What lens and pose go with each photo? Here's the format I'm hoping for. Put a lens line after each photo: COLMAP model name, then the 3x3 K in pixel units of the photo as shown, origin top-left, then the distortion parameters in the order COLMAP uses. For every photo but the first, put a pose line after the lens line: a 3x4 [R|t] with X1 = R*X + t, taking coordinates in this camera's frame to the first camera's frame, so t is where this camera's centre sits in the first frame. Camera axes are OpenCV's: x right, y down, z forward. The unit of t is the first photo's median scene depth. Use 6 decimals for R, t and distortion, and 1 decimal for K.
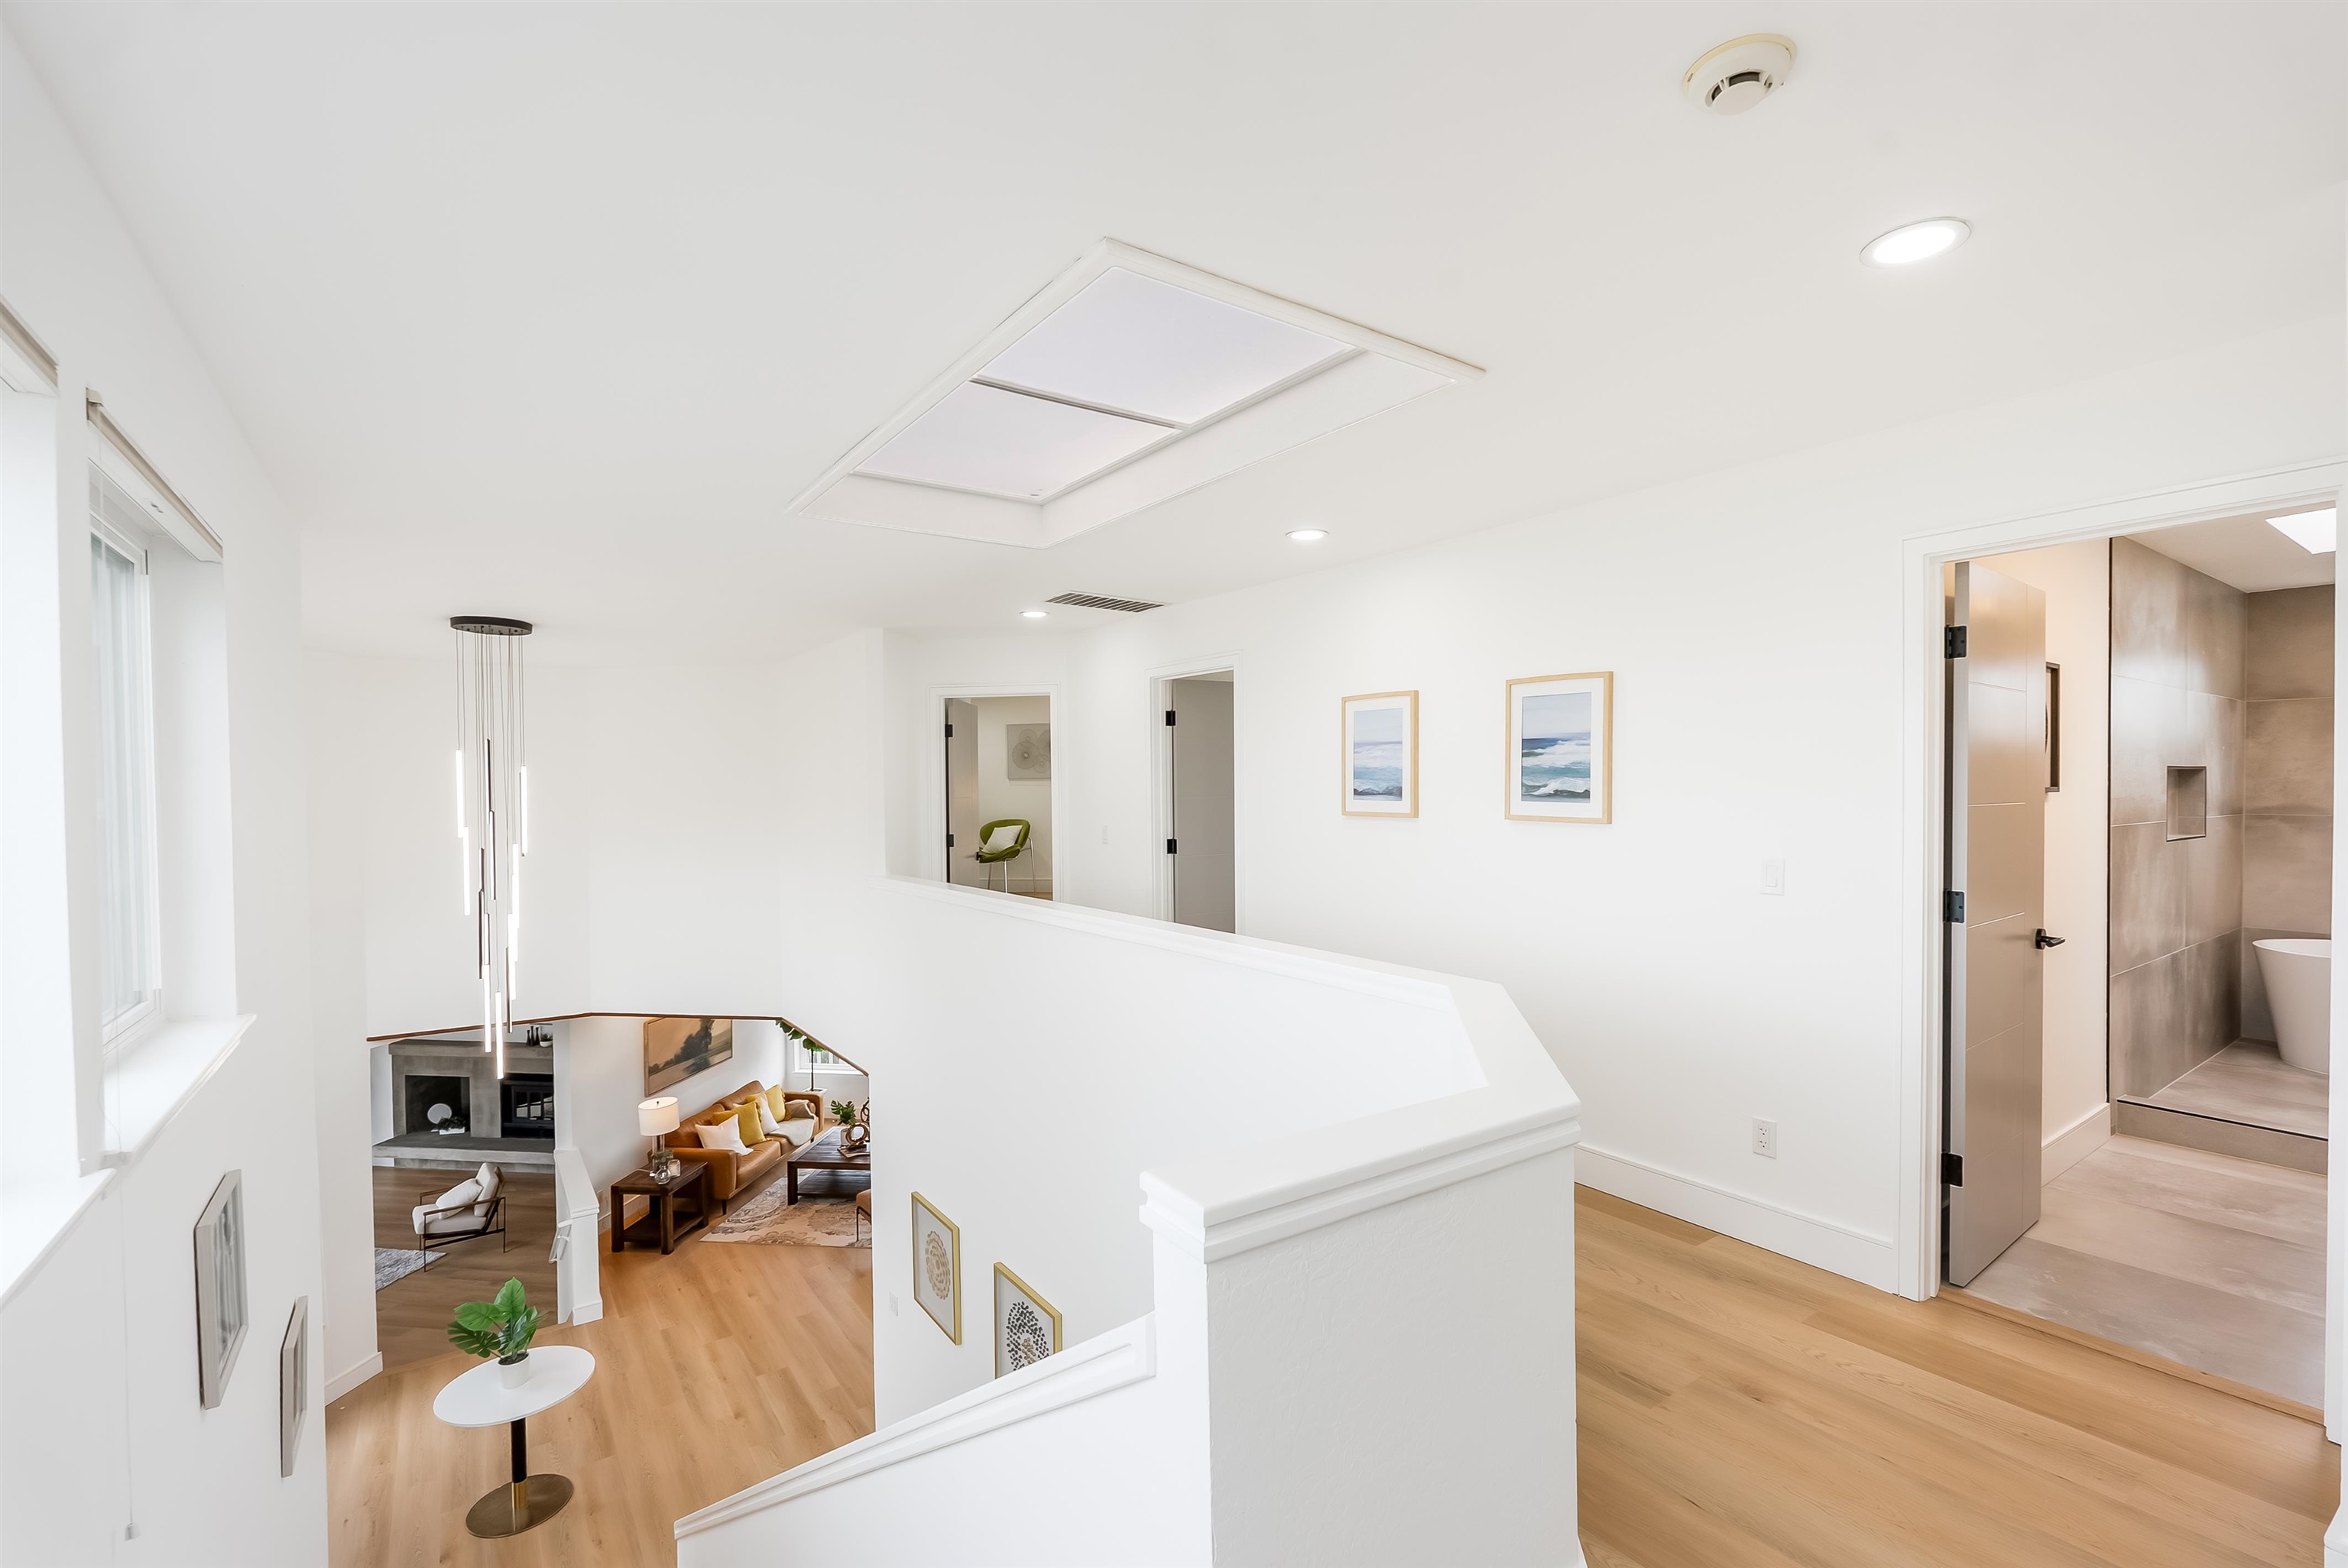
lens RADIAL K [[1047.3, 0, 1181.4], [0, 1047.3, 801.4], [0, 0, 1]] dist [-0.004557, -0.000093]
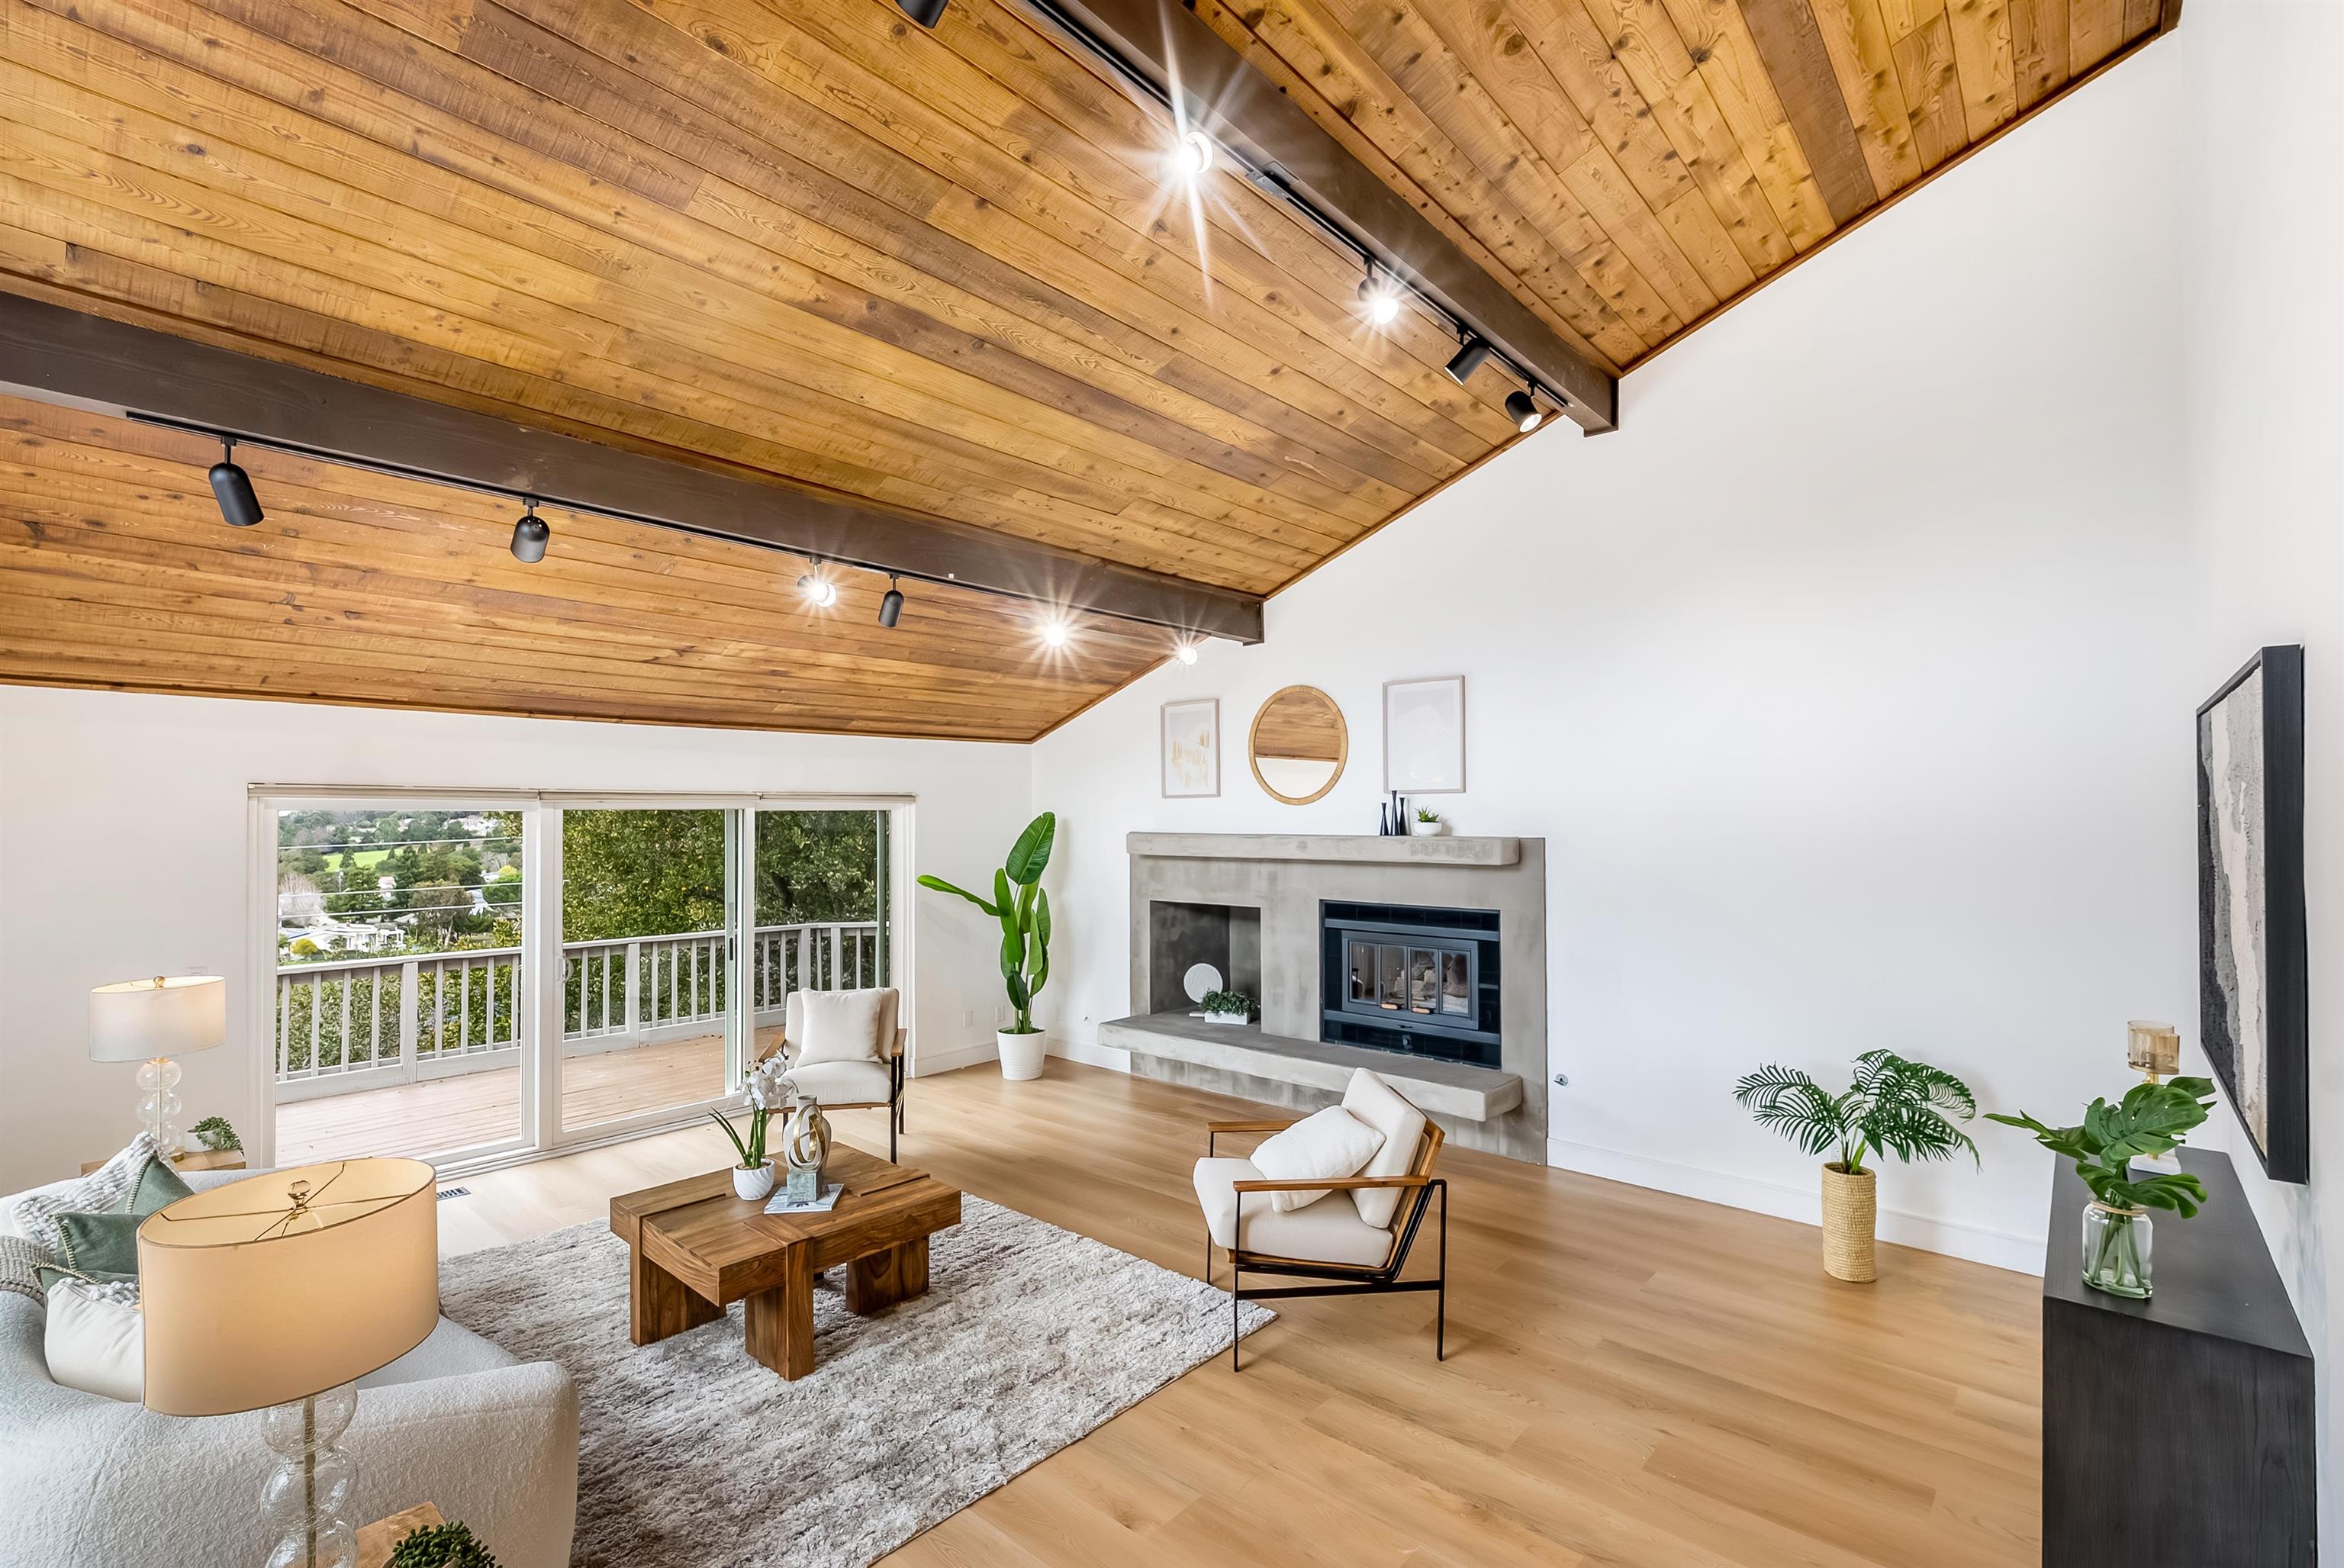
lens RADIAL K [[1052.1, 0, 1178.4], [0, 1052.1, 796.4], [0, 0, 1]] dist [-0.000999, 0.000130]
pose [[0.838147, 0.003310, -0.545434, -0.560002], [-0.020434, 0.999470, -0.025335, 0.282250], [0.545061, 0.032380, 0.837771, 0.710931]]
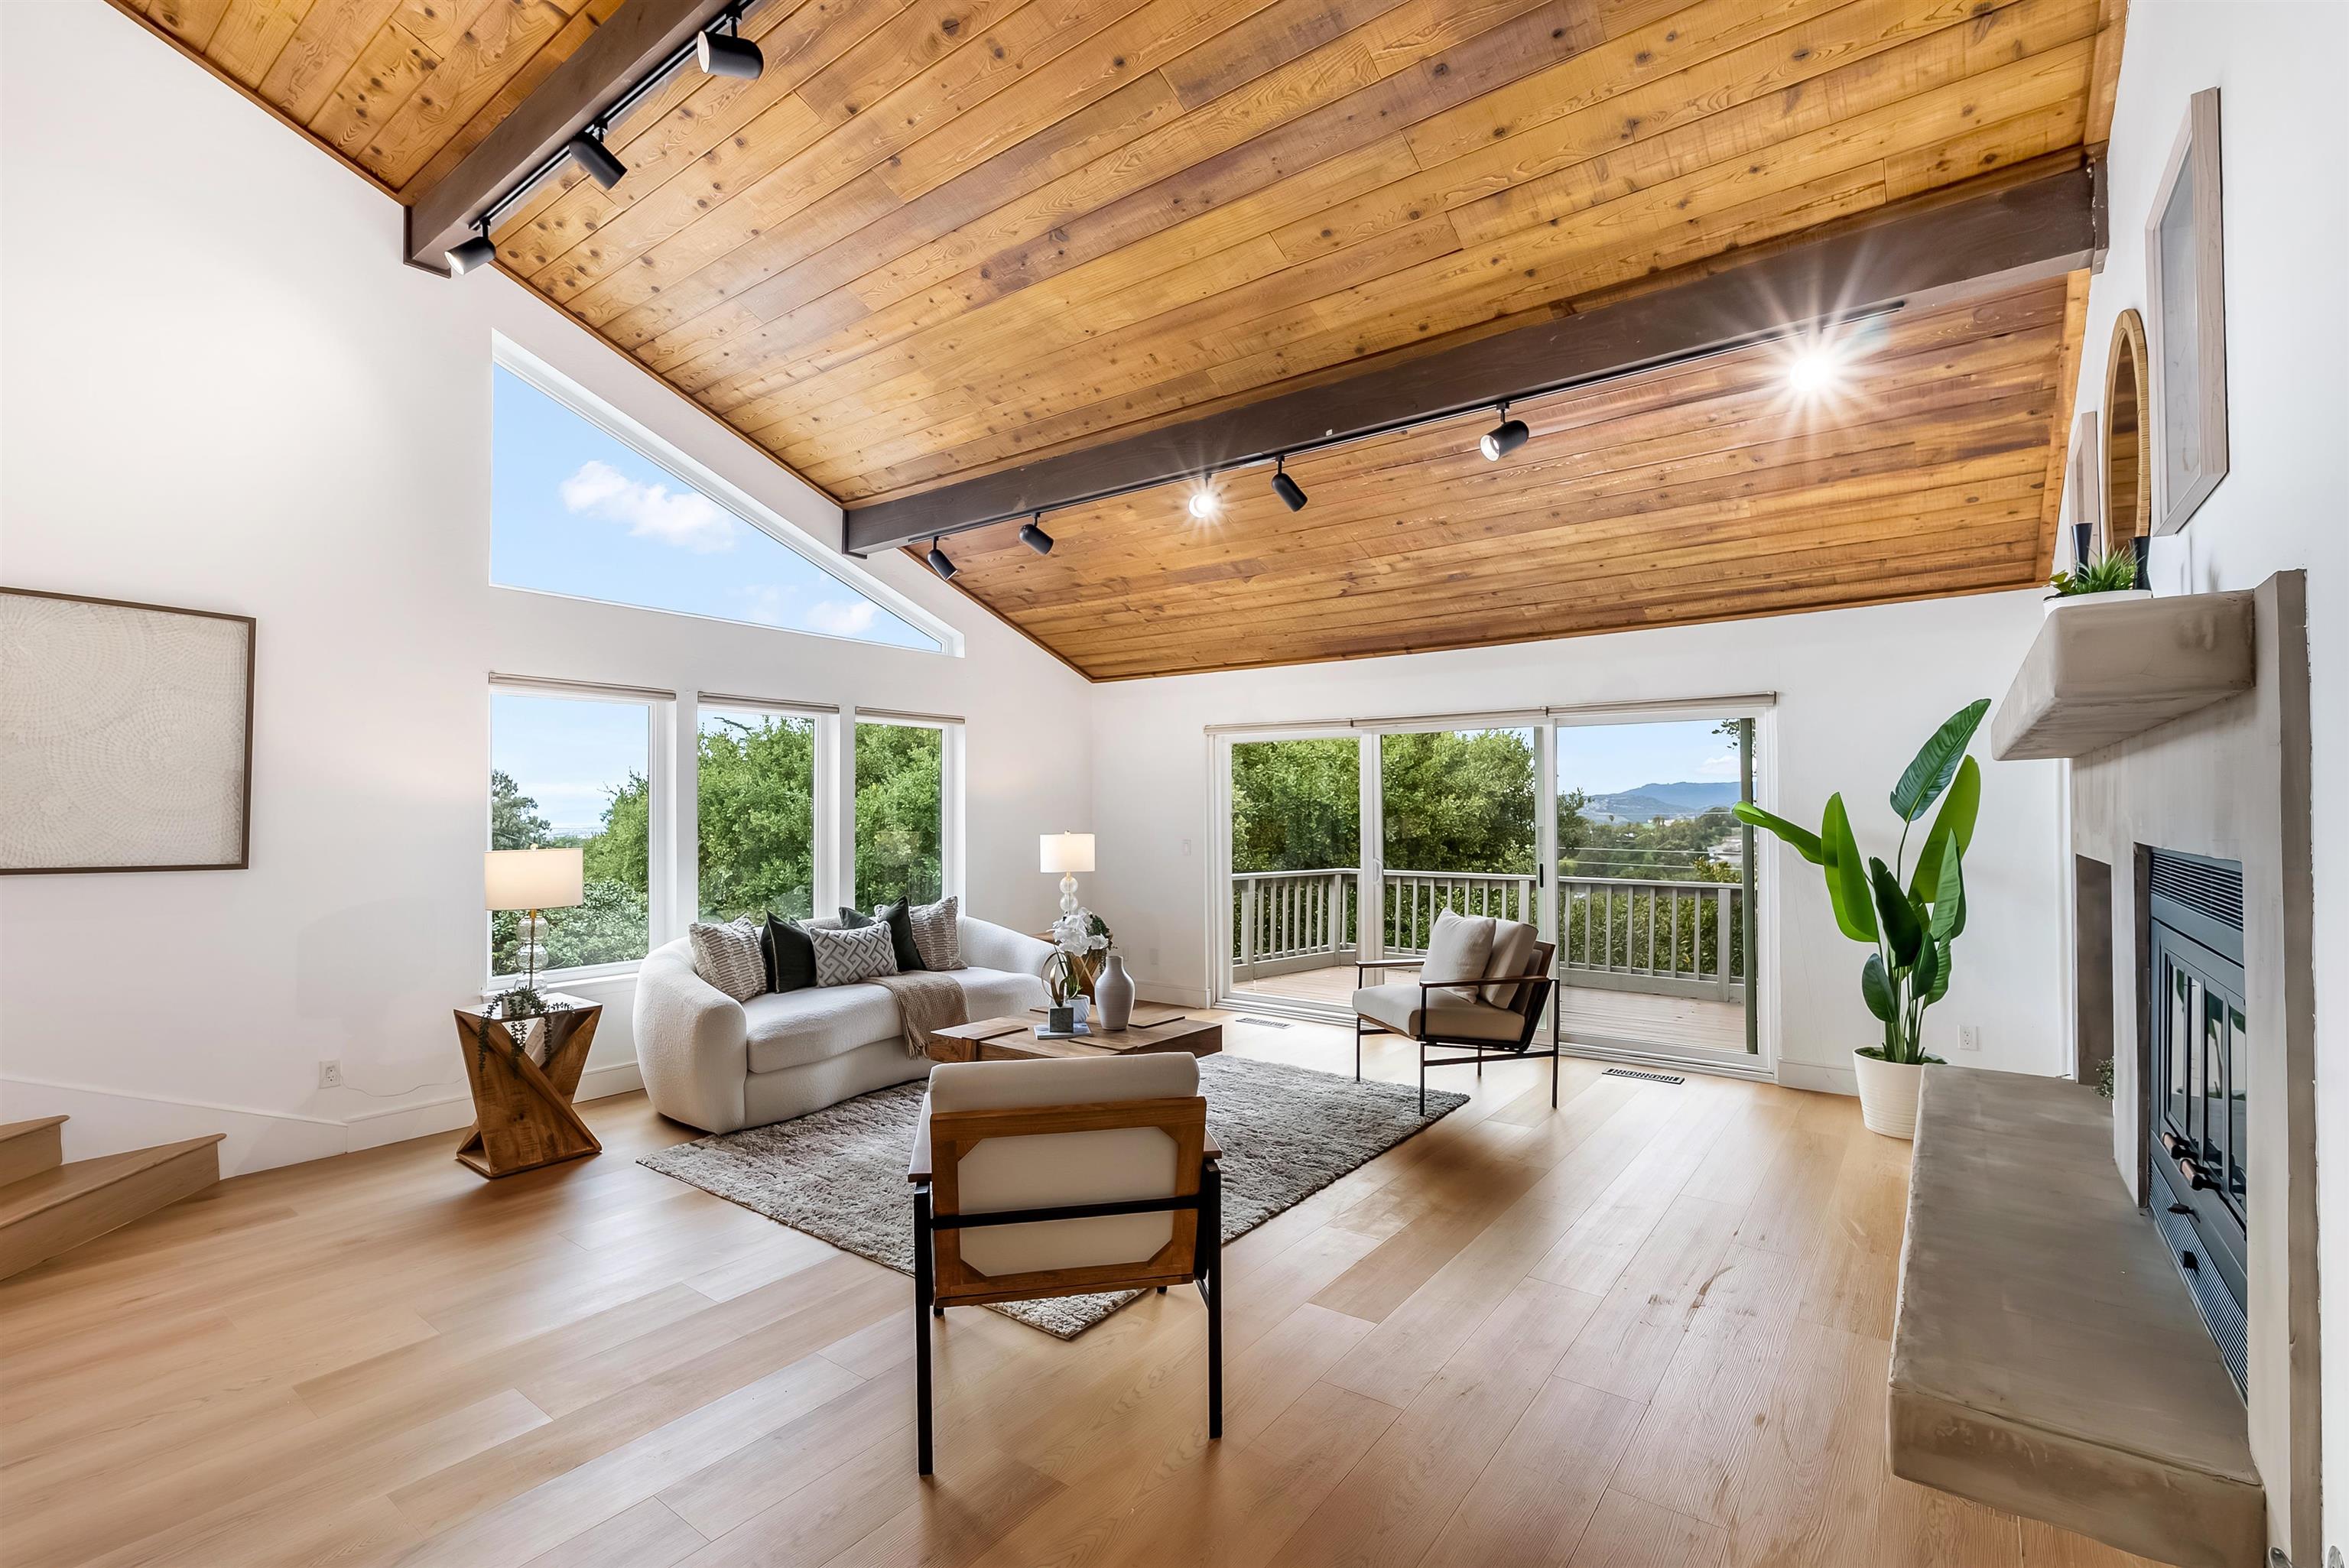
lens RADIAL K [[1054.3, 0, 1180.9], [0, 1054.3, 796.5], [0, 0, 1]] dist [-0.000999, 0.000130]
pose [[-0.472578, 0.006453, -0.881265, -0.509051], [-0.006699, 0.999918, 0.010915, 0.311746], [0.881263, 0.011062, -0.472496, 1.173341]]
